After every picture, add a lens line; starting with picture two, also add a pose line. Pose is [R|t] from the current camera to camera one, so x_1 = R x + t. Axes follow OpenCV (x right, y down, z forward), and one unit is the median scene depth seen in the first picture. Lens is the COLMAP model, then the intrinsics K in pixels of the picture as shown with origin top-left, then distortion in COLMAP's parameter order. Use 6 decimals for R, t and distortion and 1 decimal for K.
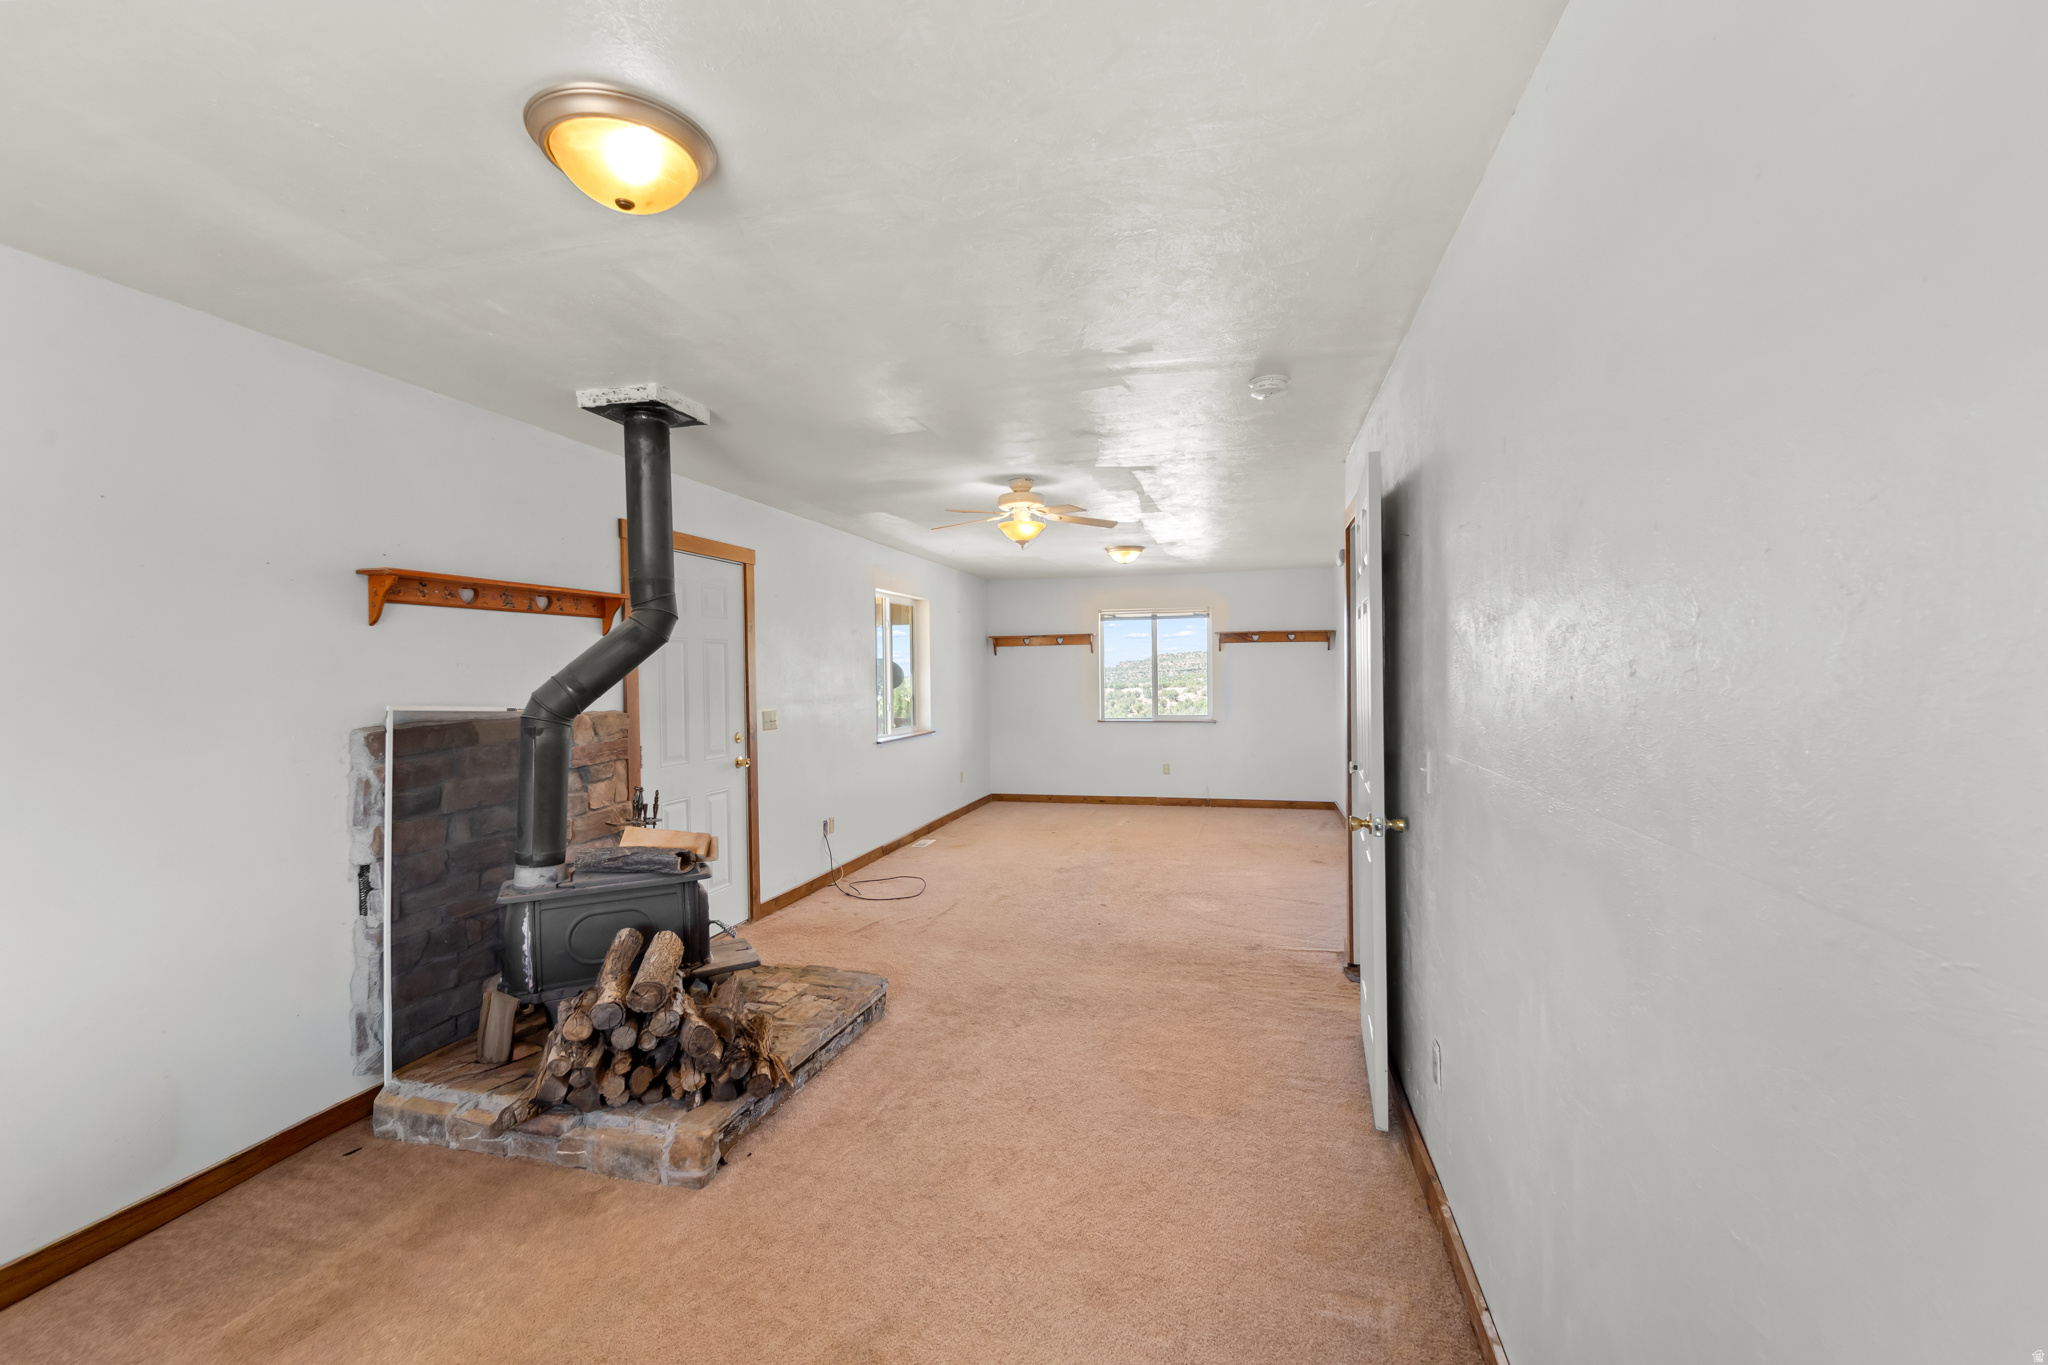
lens RADIAL K [[880.8, 0, 913.4], [0, 880.8, 685.0], [0, 0, 1]] dist [0.000559, -0.001350]
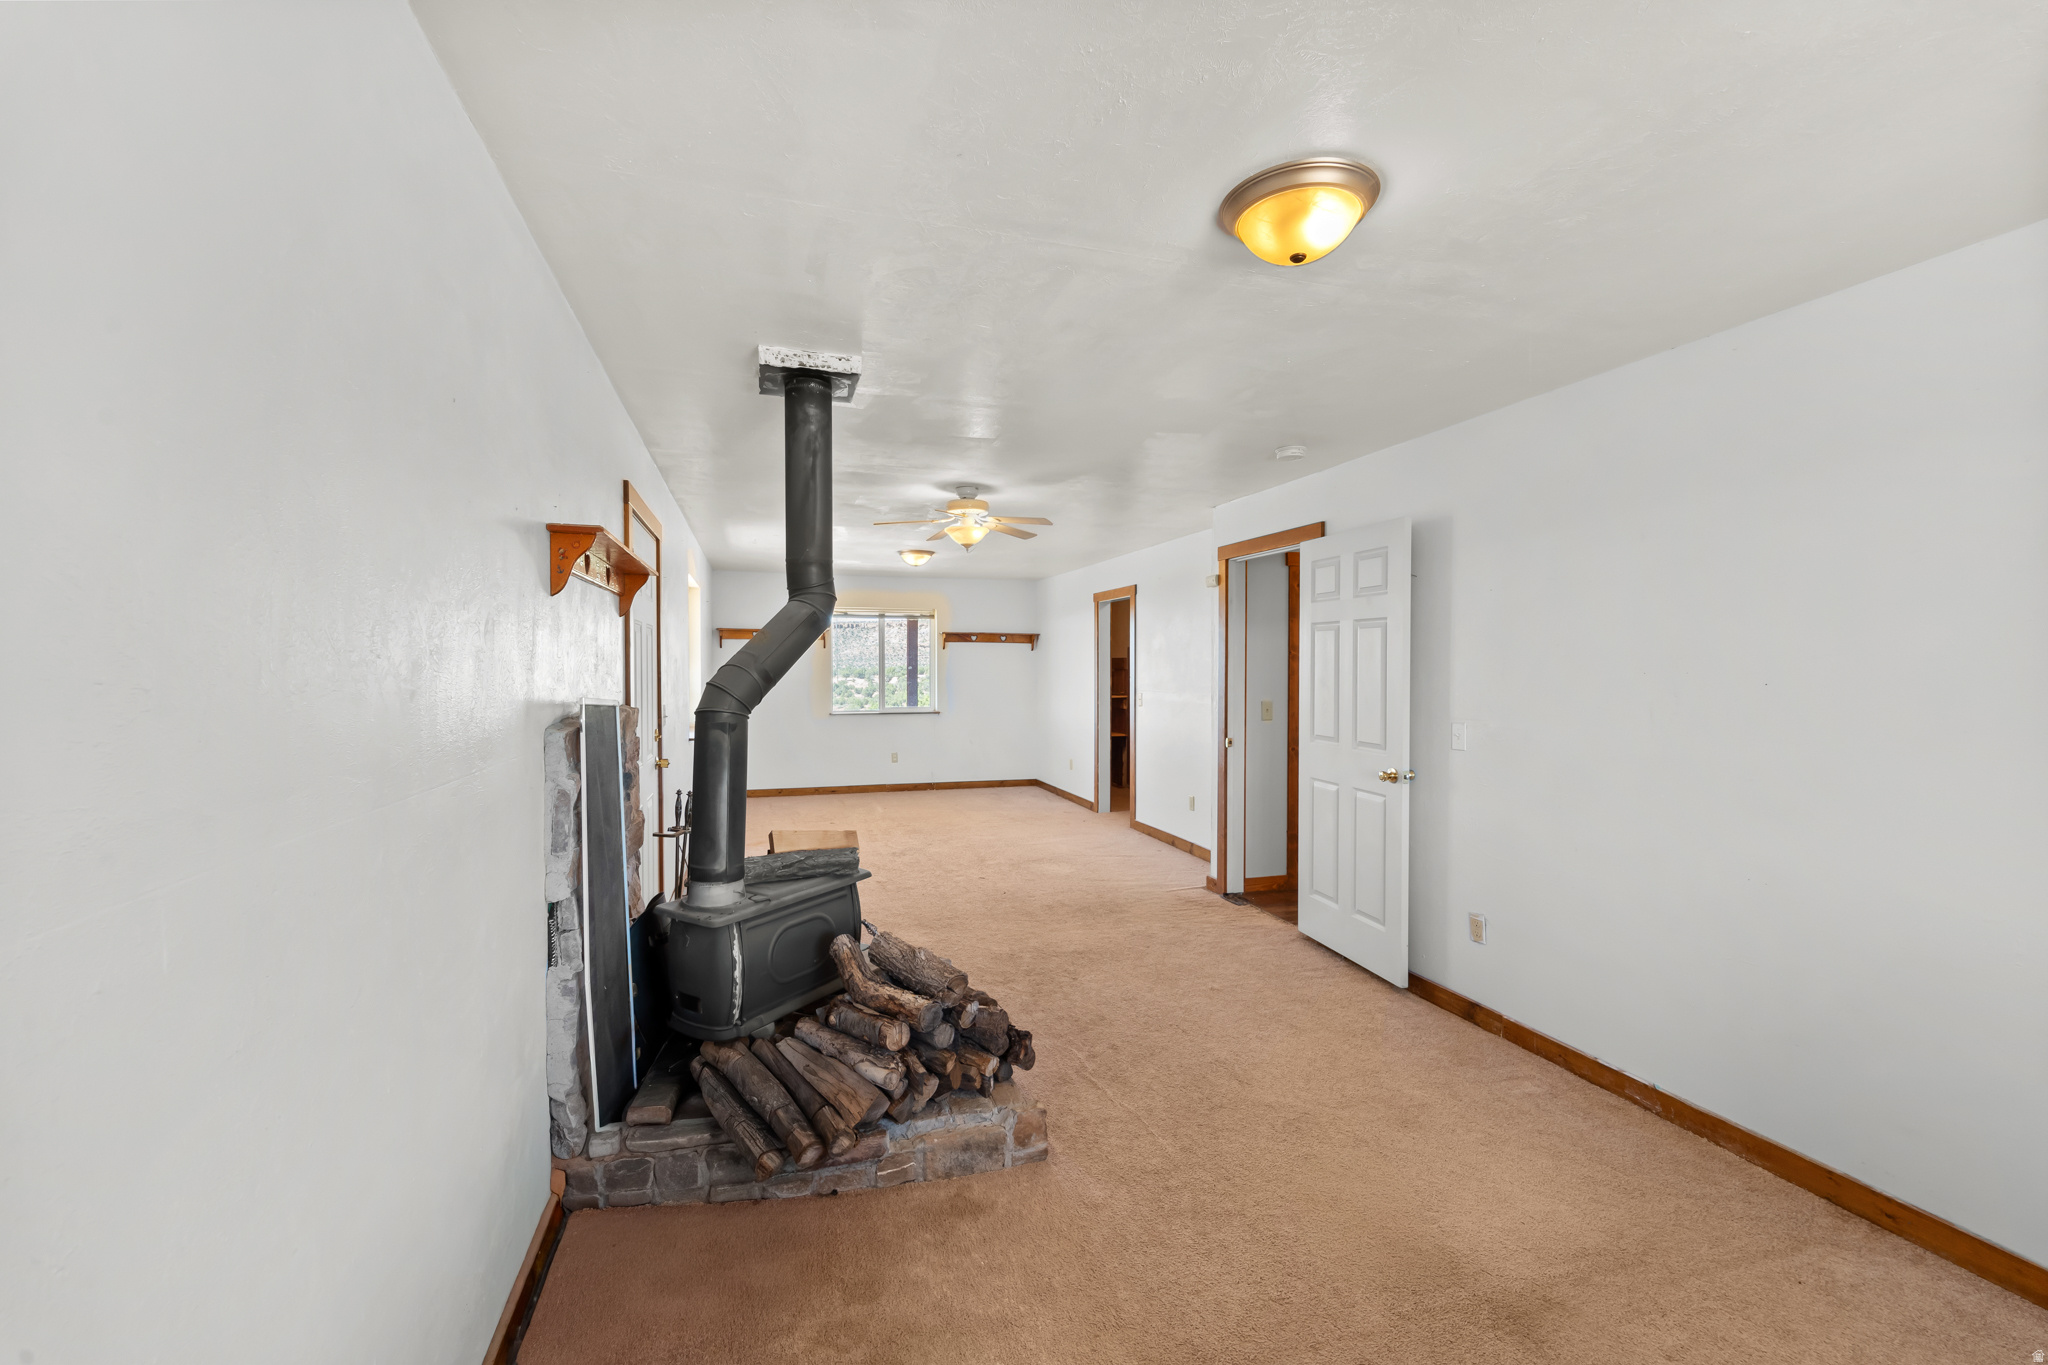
lens RADIAL K [[854.7, 0, 1038.3], [0, 854.7, 680.5], [0, 0, 1]] dist [-0.000805, -0.001131]
pose [[0.844677, 0.004774, 0.535256, -0.595583], [-0.005241, 0.999986, -0.000648, 0.005281], [-0.535251, -0.002258, 0.844690, 0.115083]]
